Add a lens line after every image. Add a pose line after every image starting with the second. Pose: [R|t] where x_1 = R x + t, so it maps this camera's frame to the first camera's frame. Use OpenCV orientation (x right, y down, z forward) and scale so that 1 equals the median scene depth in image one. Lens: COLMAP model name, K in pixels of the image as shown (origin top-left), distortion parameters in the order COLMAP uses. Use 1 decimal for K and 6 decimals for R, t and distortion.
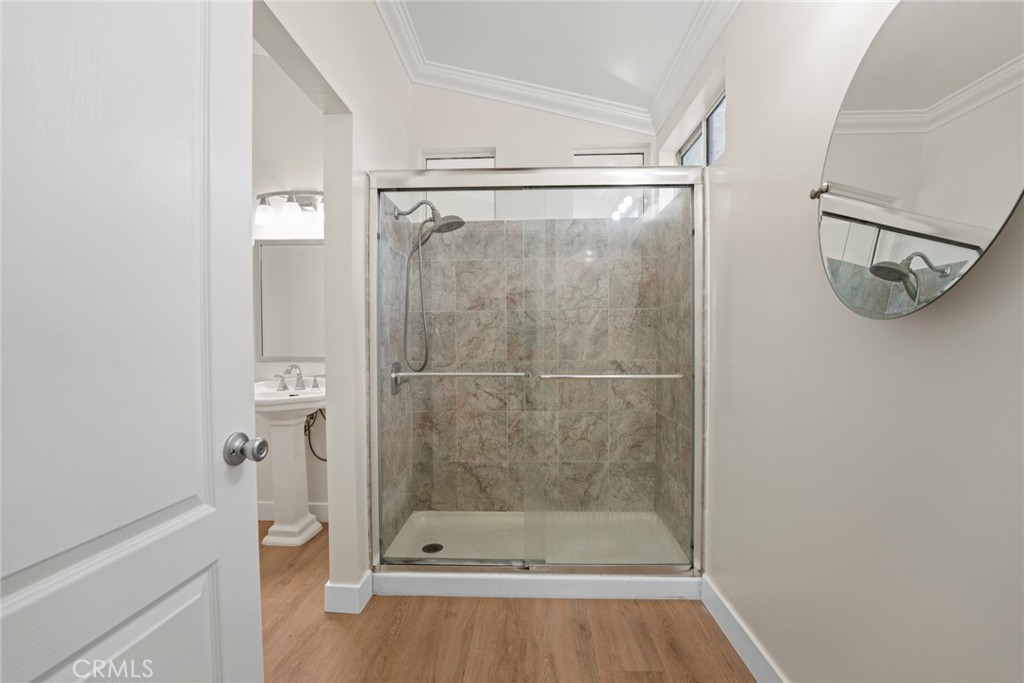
lens RADIAL K [[426.8, 0, 507.5], [0, 426.8, 340.3], [0, 0, 1]] dist [-0.024599, 0.002443]
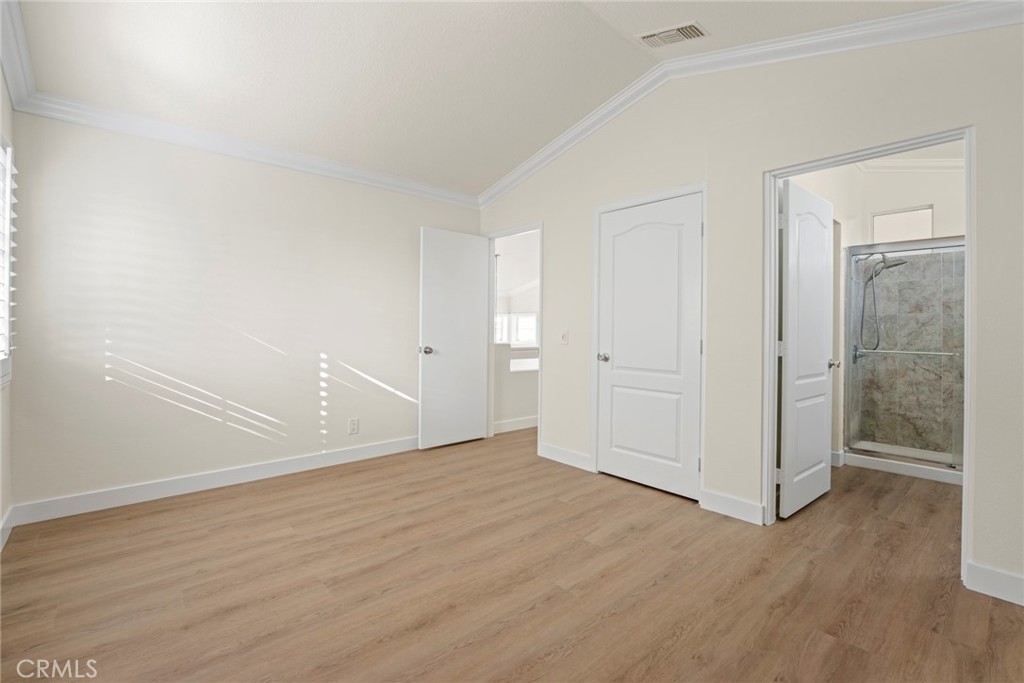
lens RADIAL K [[442.8, 0, 515.2], [0, 442.8, 324.4], [0, 0, 1]] dist [-0.021570, 0.001565]
pose [[0.700949, 0.008937, -0.713156, 0.032644], [-0.018610, 0.999810, -0.005763, 0.003145], [0.712969, 0.017311, 0.700982, -1.080591]]
